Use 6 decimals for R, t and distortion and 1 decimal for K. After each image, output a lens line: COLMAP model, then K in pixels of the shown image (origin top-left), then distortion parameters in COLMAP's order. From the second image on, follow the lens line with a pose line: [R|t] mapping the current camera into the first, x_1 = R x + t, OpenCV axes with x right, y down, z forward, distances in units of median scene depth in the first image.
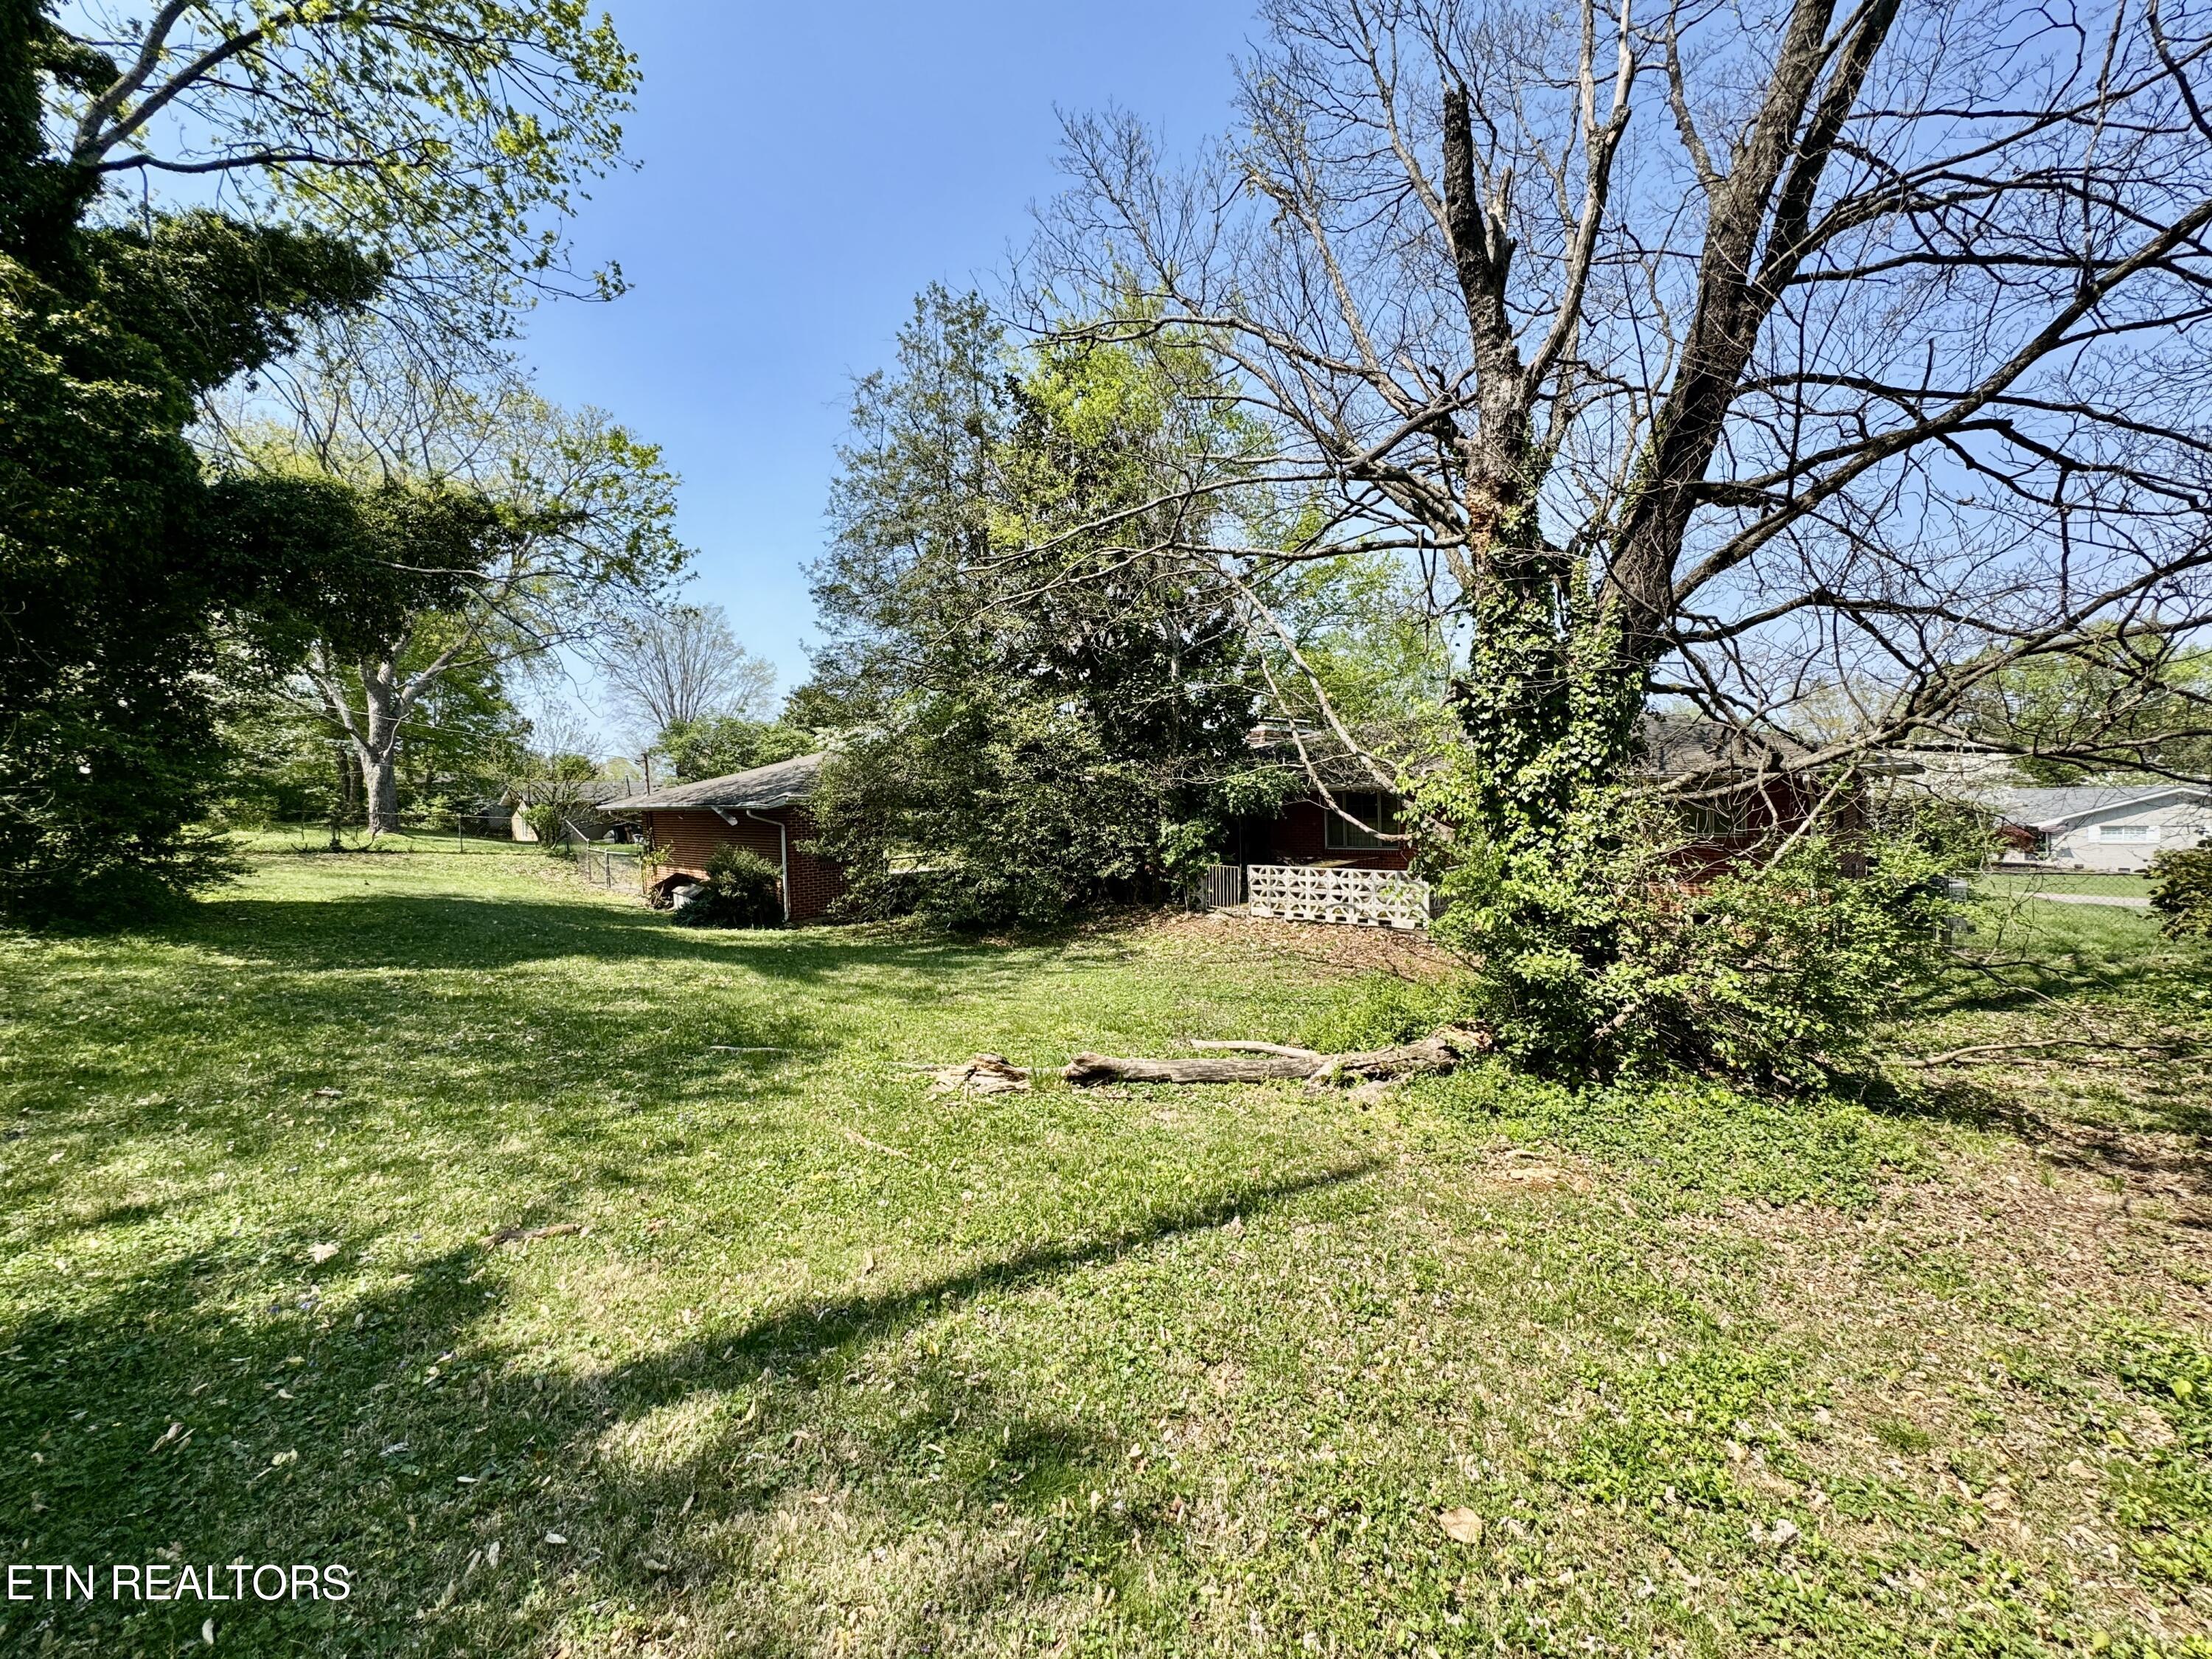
lens RADIAL K [[884.7, 0, 1106.0], [0, 884.7, 829.5], [0, 0, 1]] dist [-0.001362, -0.000012]
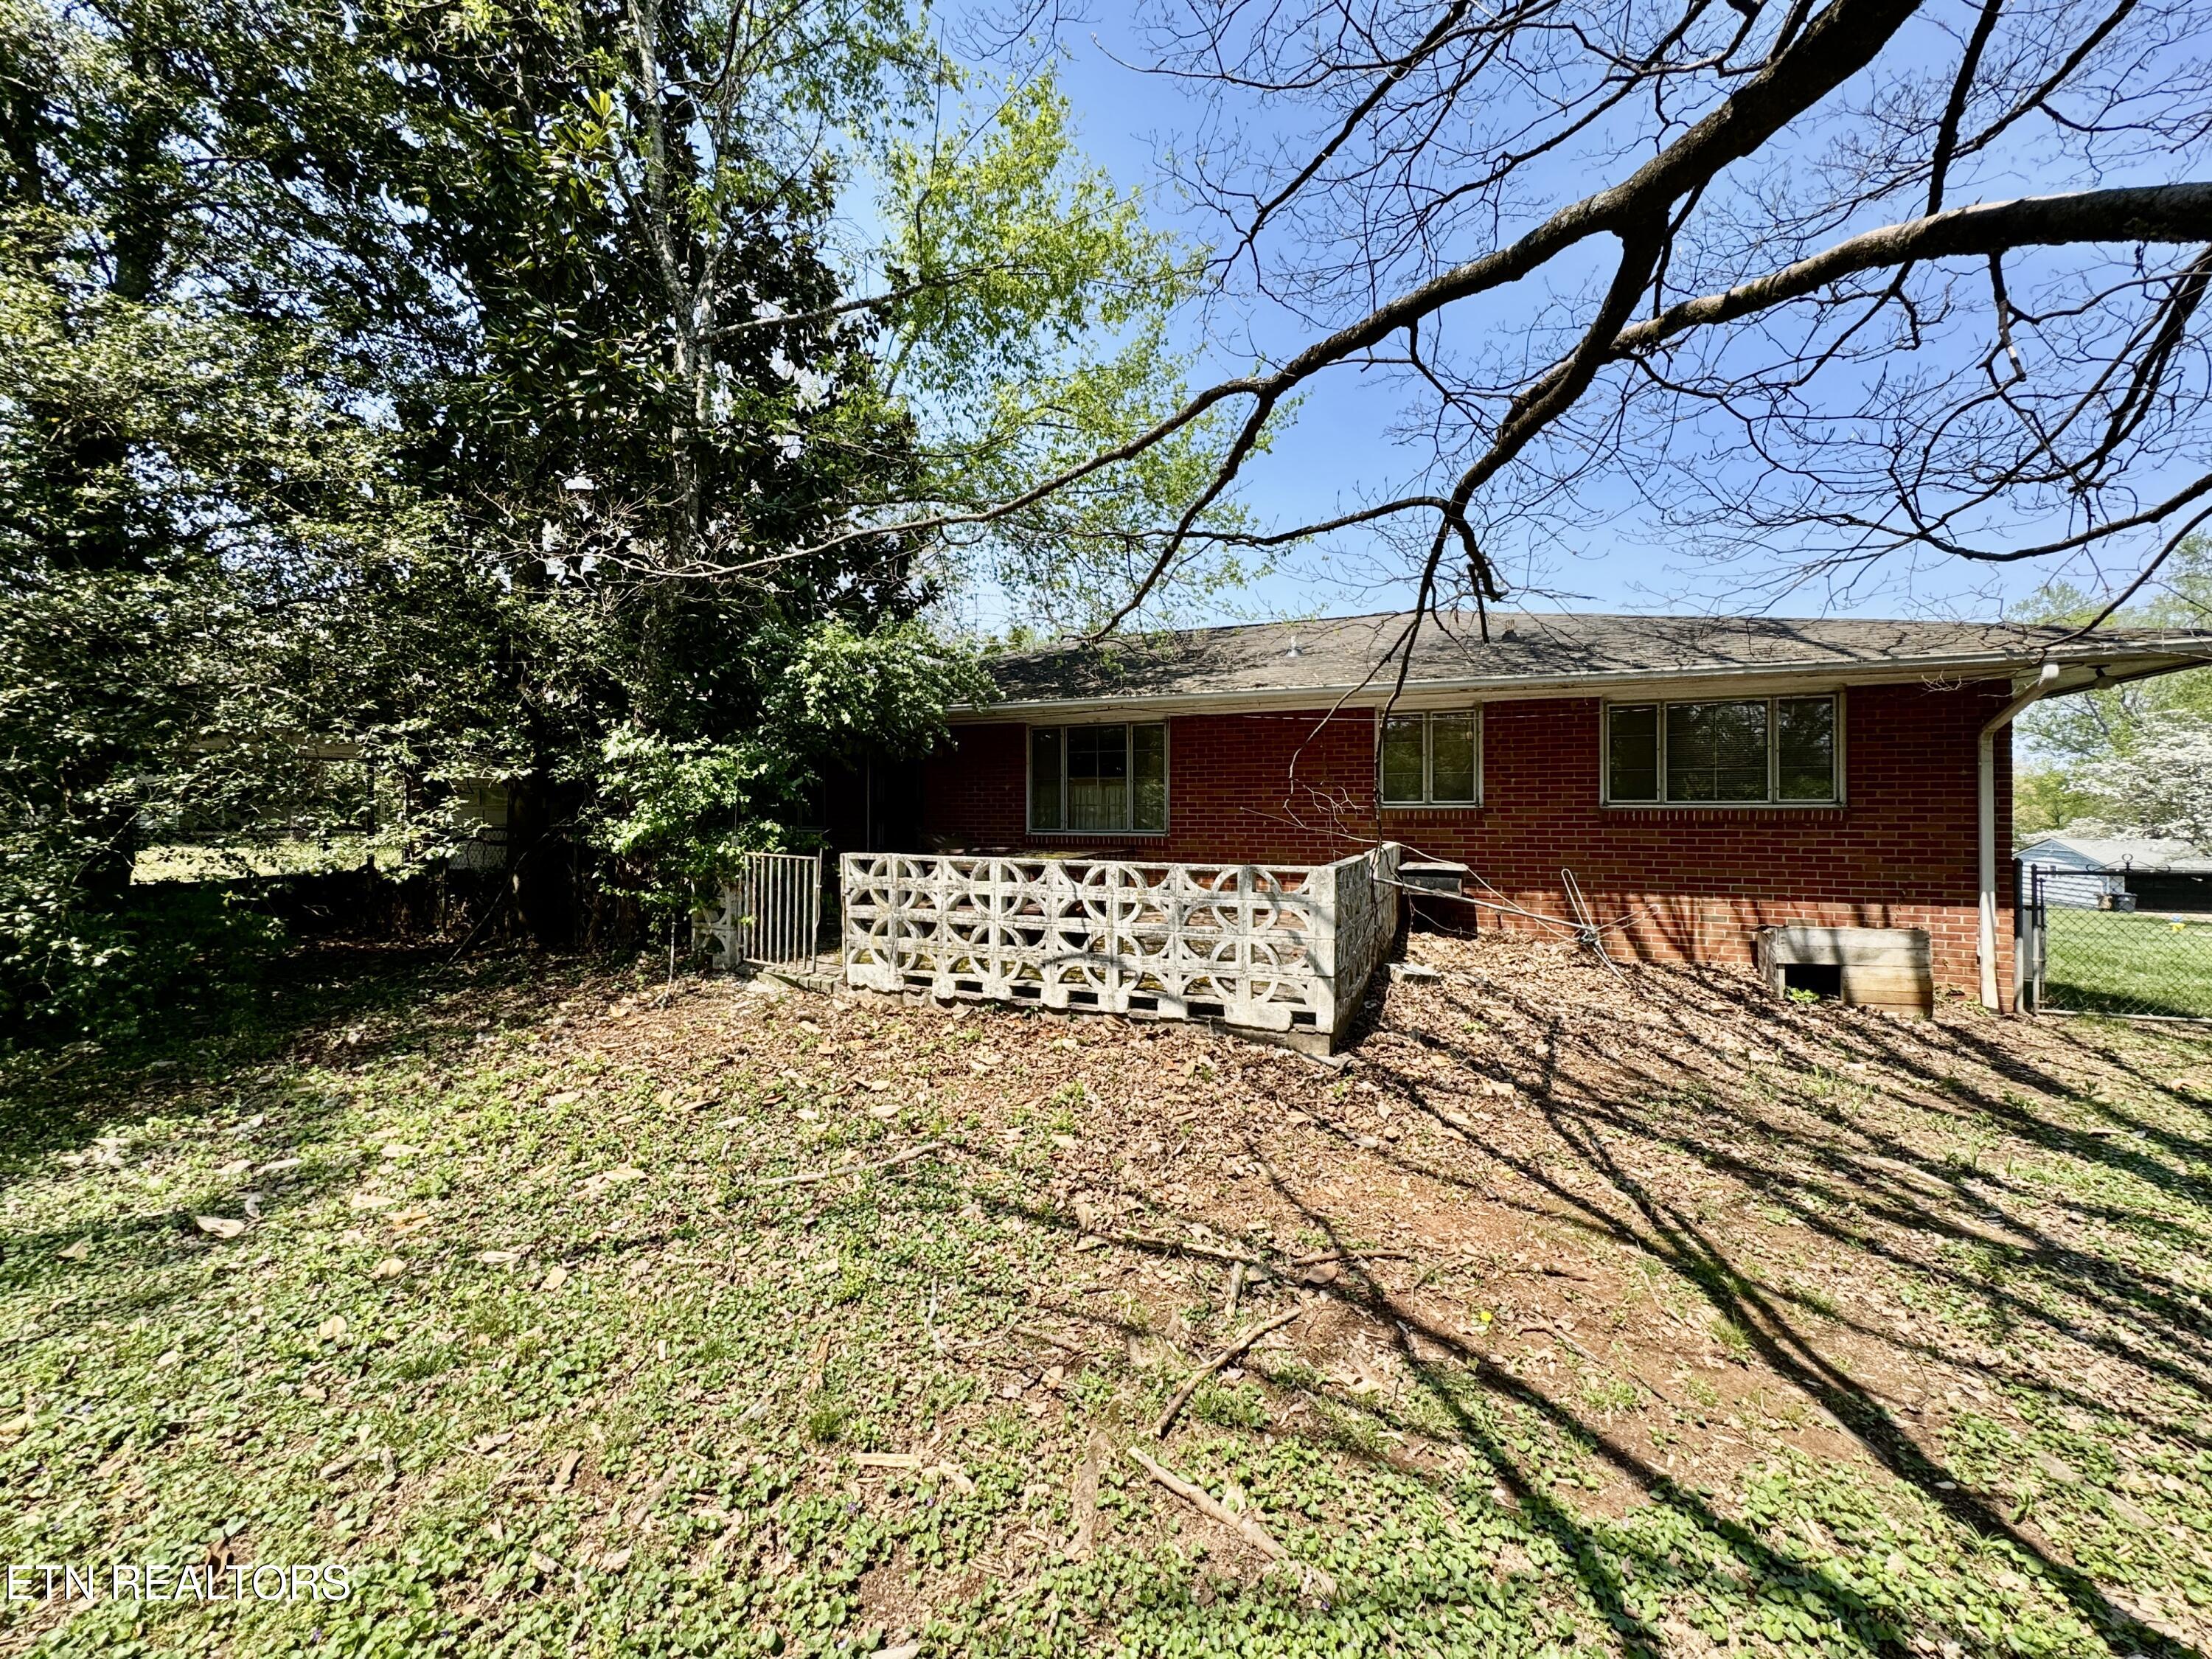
lens RADIAL K [[884.7, 0, 1106.0], [0, 884.7, 829.5], [0, 0, 1]] dist [-0.001362, -0.000012]
pose [[0.940106, 0.026495, 0.339851, 0.143033], [-0.018802, 0.999487, -0.025911, 0.039444], [-0.340363, 0.017969, 0.940122, 0.626278]]
